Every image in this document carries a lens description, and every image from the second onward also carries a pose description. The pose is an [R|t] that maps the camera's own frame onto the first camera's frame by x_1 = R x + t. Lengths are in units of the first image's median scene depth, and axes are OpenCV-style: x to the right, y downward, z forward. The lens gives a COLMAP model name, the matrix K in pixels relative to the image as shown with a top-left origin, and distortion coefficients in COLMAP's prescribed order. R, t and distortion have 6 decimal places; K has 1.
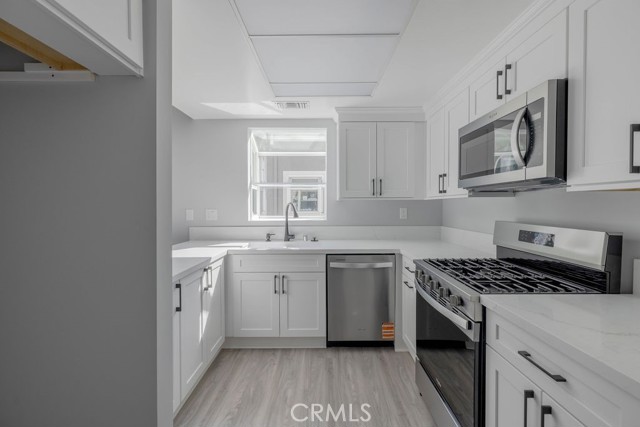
lens RADIAL K [[265.5, 0, 315.5], [0, 265.5, 211.5], [0, 0, 1]] dist [0.000145, 0.001247]
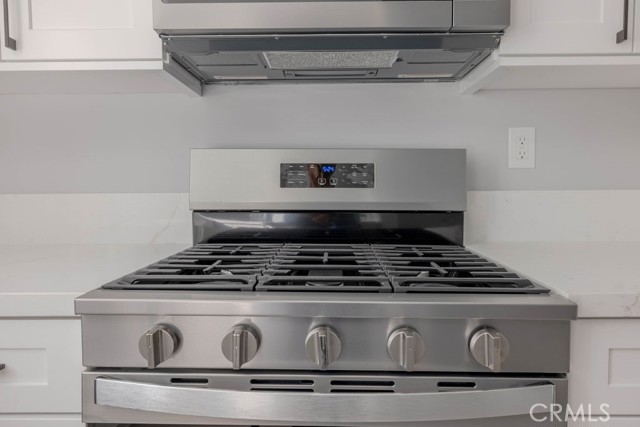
lens RADIAL K [[454.5, 0, 317.3], [0, 454.5, 213.4], [0, 0, 1]] dist [0.013567, 0.005440]
pose [[0.007312, -0.062347, 0.998028, -0.000700], [0.024580, 0.997764, 0.062151, 0.069910], [-0.999671, 0.024077, 0.008828, 0.610631]]
